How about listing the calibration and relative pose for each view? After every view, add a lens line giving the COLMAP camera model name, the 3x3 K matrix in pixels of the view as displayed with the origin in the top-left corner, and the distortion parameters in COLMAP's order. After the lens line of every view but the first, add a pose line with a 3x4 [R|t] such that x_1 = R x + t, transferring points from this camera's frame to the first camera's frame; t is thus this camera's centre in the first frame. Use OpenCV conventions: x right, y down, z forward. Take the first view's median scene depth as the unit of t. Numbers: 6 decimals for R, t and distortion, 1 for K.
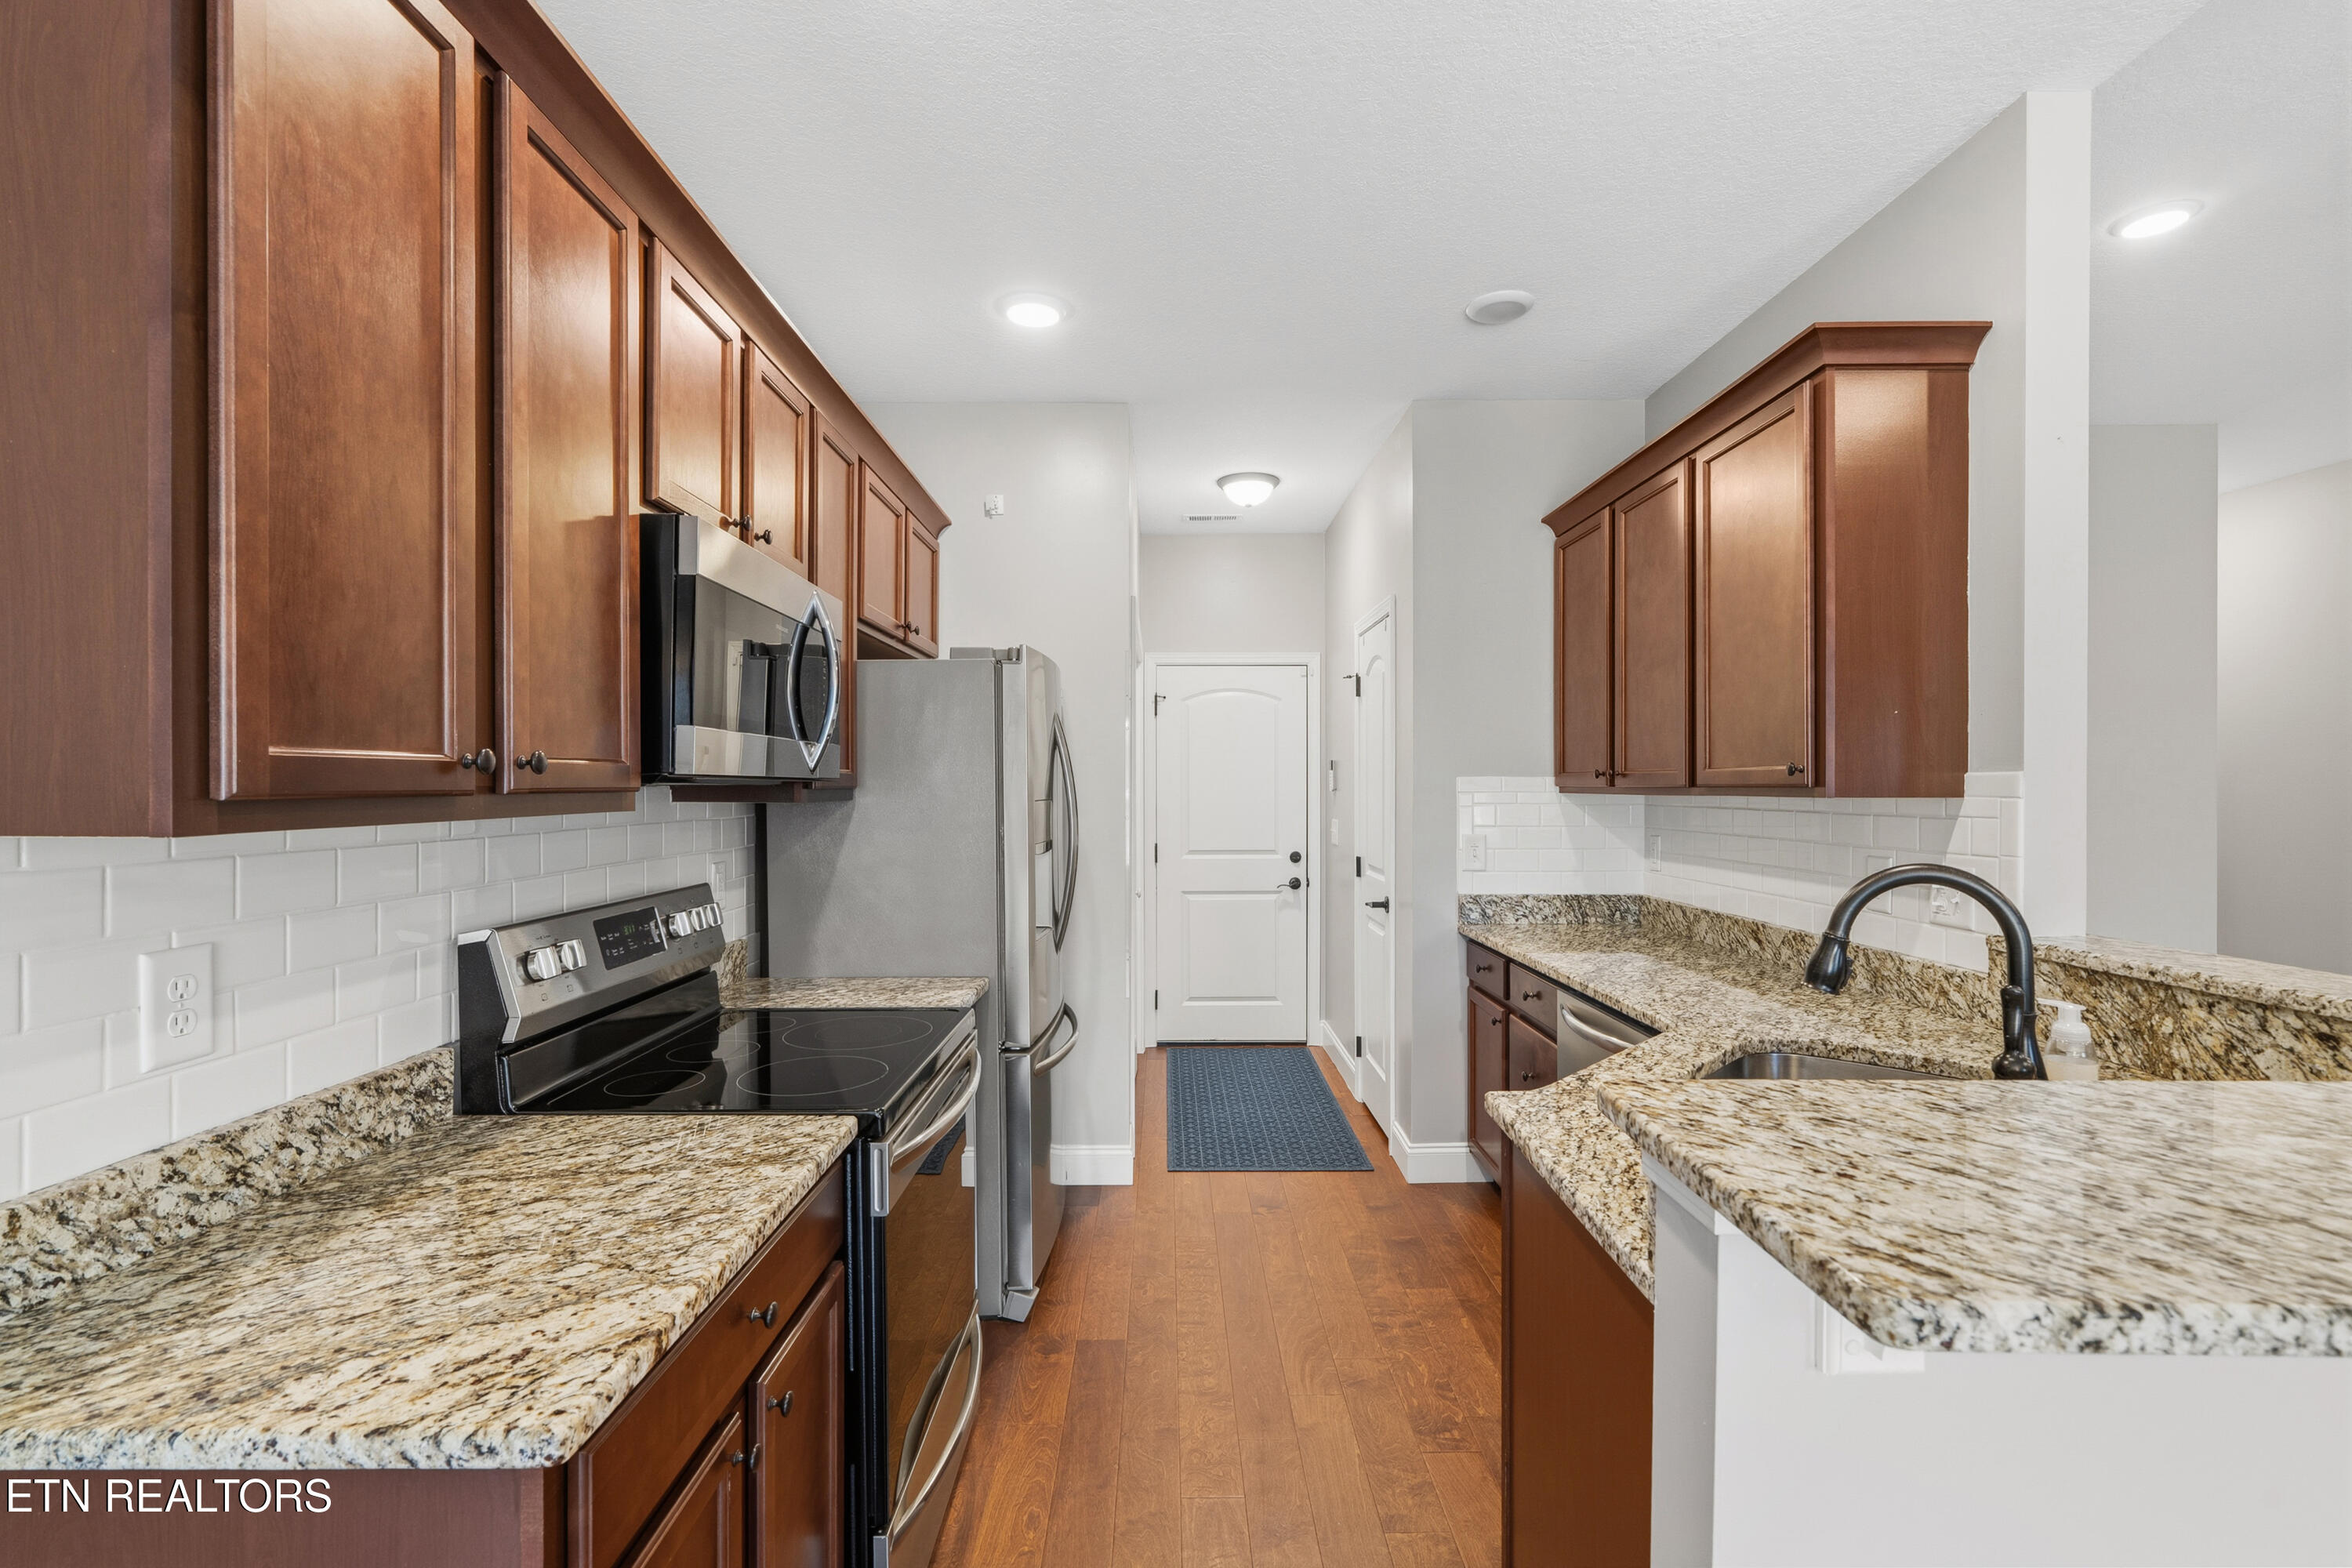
lens RADIAL K [[1077.5, 0, 1164.2], [0, 1077.5, 795.4], [0, 0, 1]] dist [-0.007682, 0.001841]
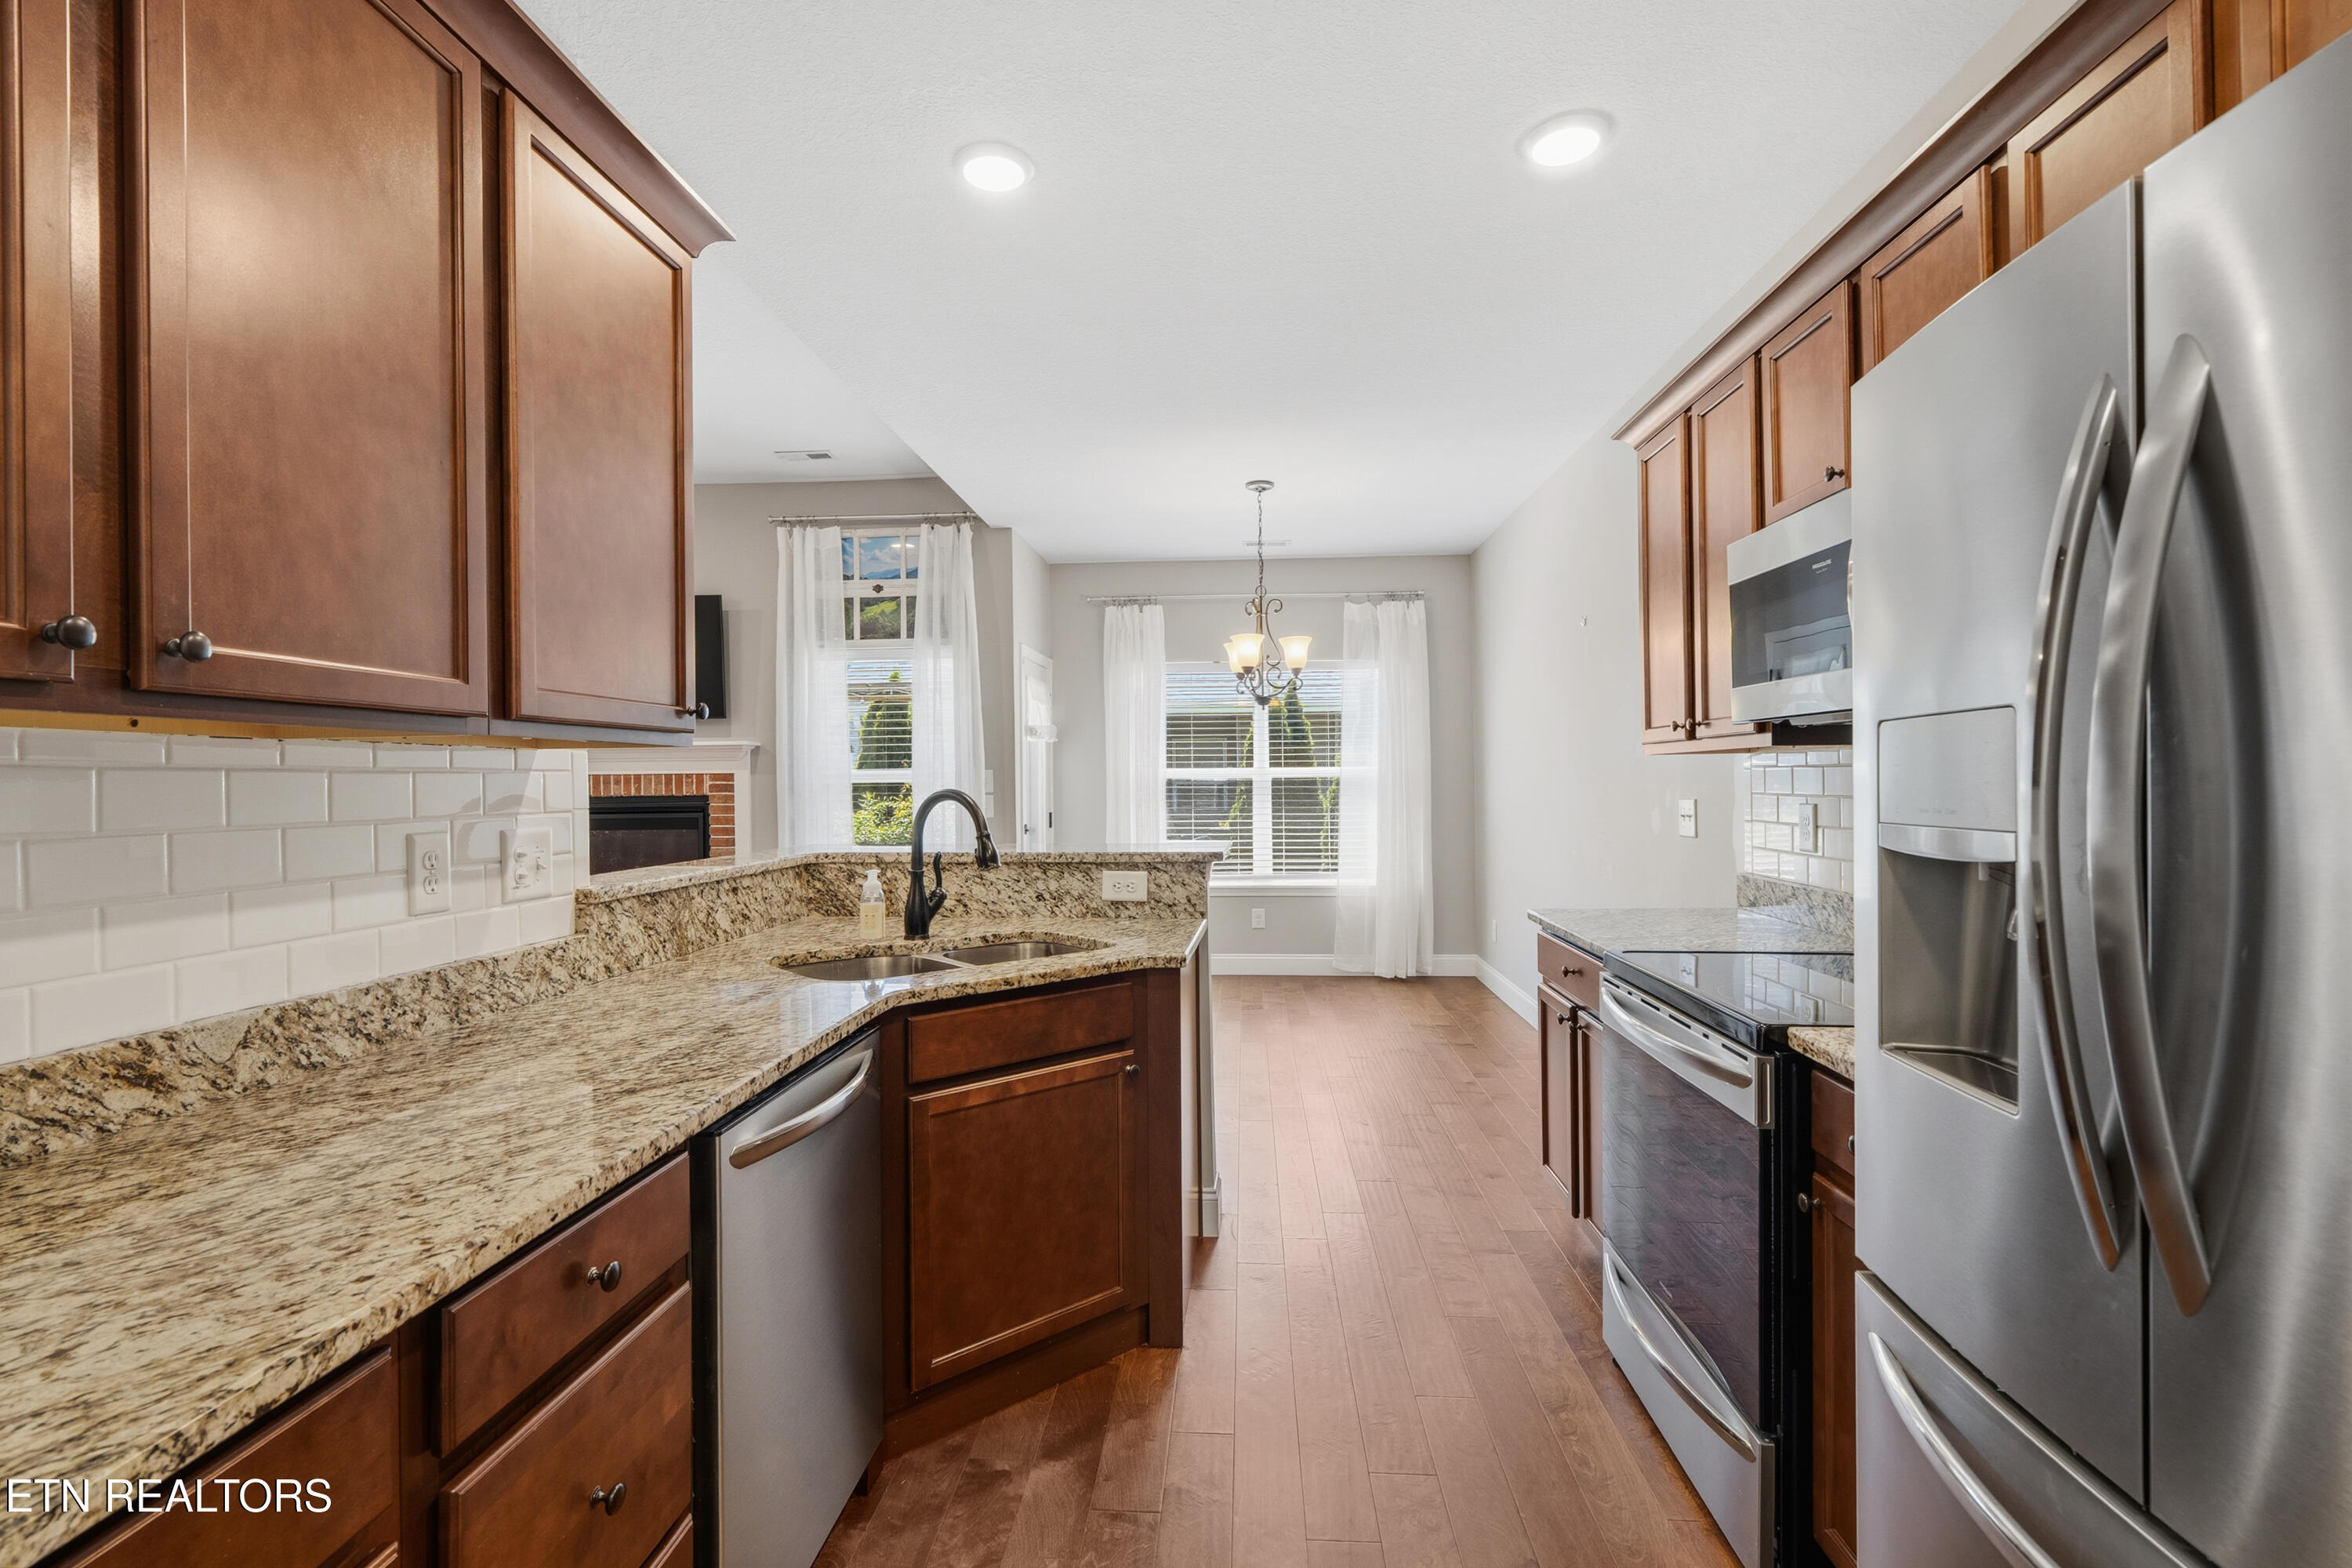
lens RADIAL K [[1077.5, 0, 1175.4], [0, 1077.5, 792.2], [0, 0, 1]] dist [-0.007682, 0.001841]
pose [[-0.996953, 0.018195, 0.075855, 0.159849], [0.019971, 0.999542, 0.022722, 0.029106], [-0.075407, 0.024168, -0.996860, 1.844252]]
